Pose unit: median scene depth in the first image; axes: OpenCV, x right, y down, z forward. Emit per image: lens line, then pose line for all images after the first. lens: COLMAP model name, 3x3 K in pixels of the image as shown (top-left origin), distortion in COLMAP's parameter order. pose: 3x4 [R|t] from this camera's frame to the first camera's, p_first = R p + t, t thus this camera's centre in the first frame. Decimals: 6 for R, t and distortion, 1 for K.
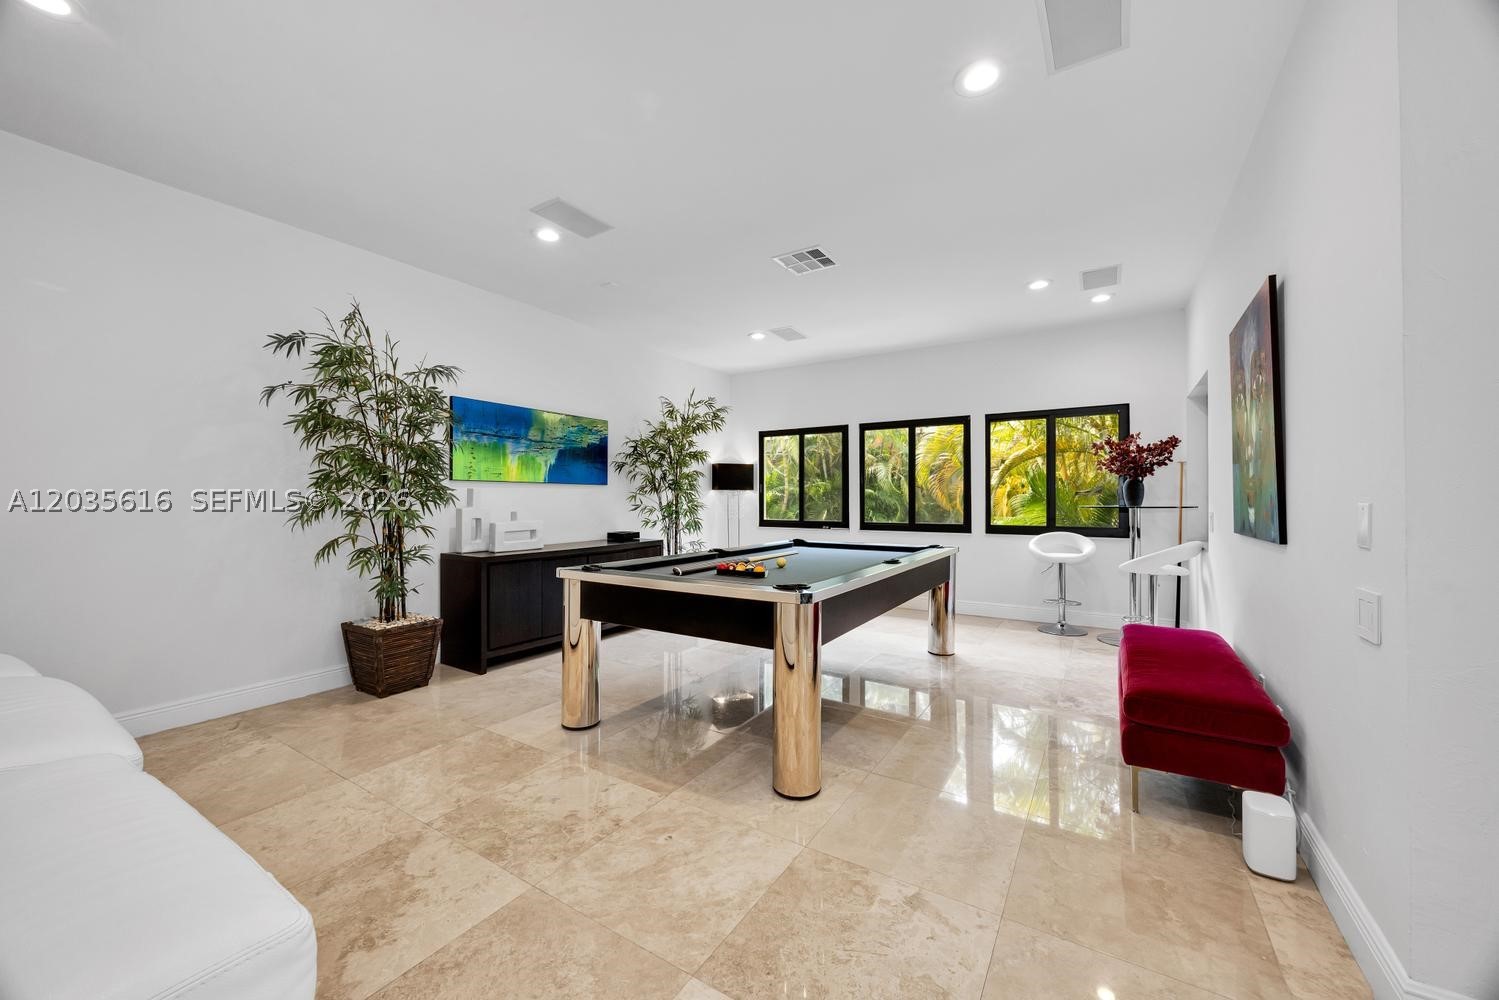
lens RADIAL K [[568.2, 0, 750.6], [0, 568.2, 495.4], [0, 0, 1]] dist [-0.002504, 0.000324]
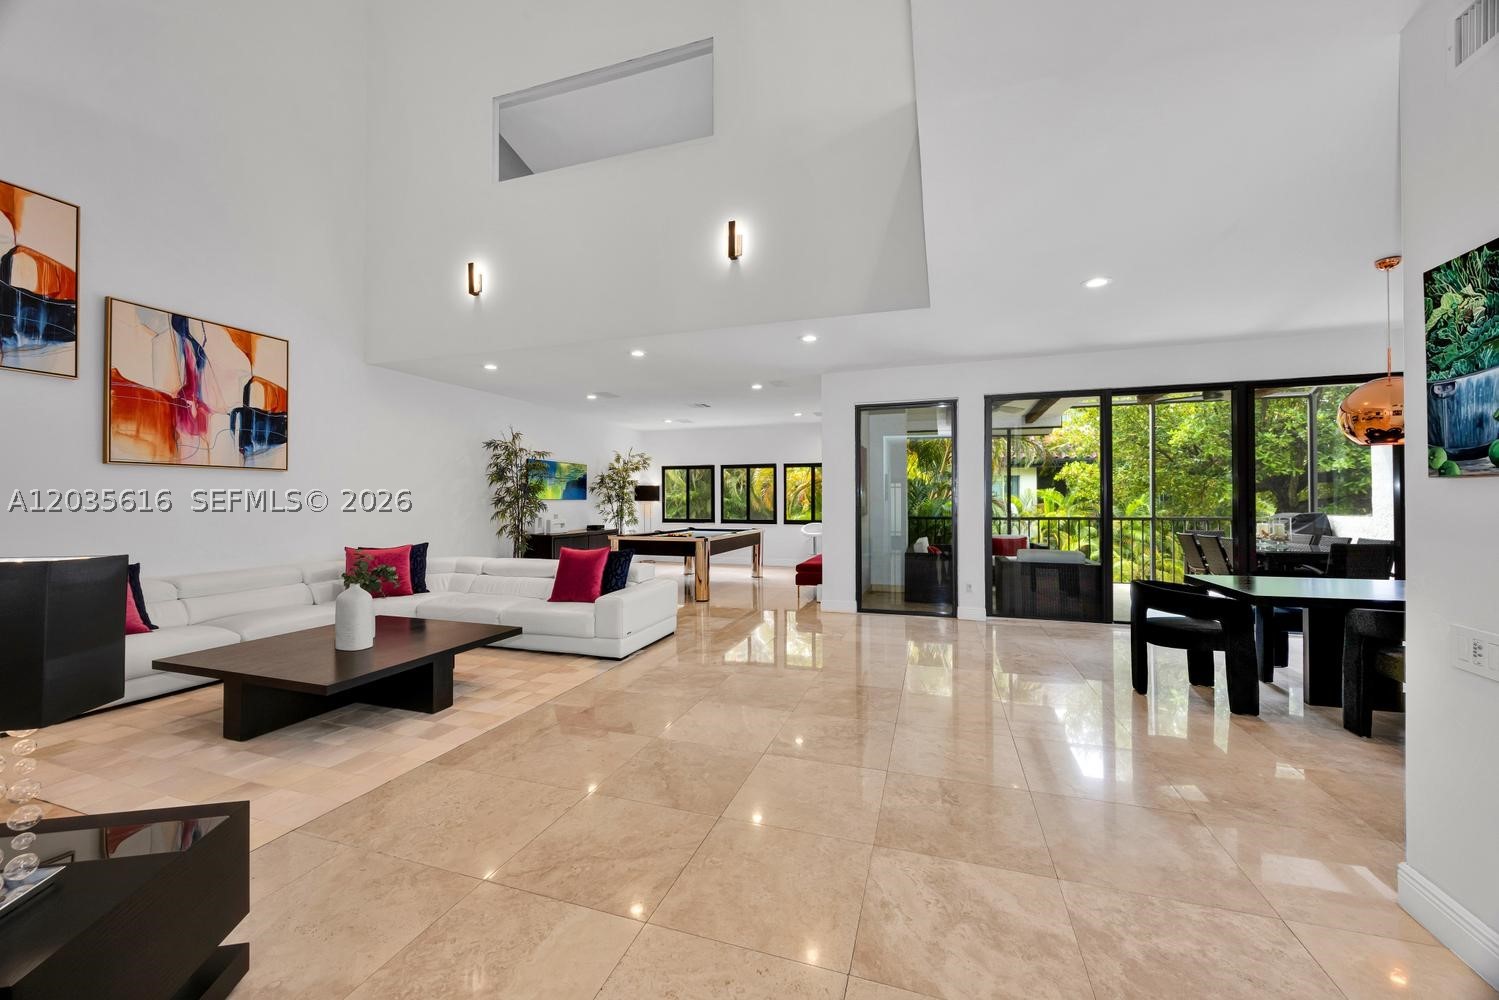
lens RADIAL K [[568.2, 0, 749.5], [0, 568.2, 496.5], [0, 0, 1]] dist [-0.002504, 0.000324]
pose [[0.970589, 0.002456, 0.240731, -0.202943], [-0.002295, 0.999997, -0.000951, -0.031033], [-0.240732, 0.000370, 0.970591, -1.023344]]
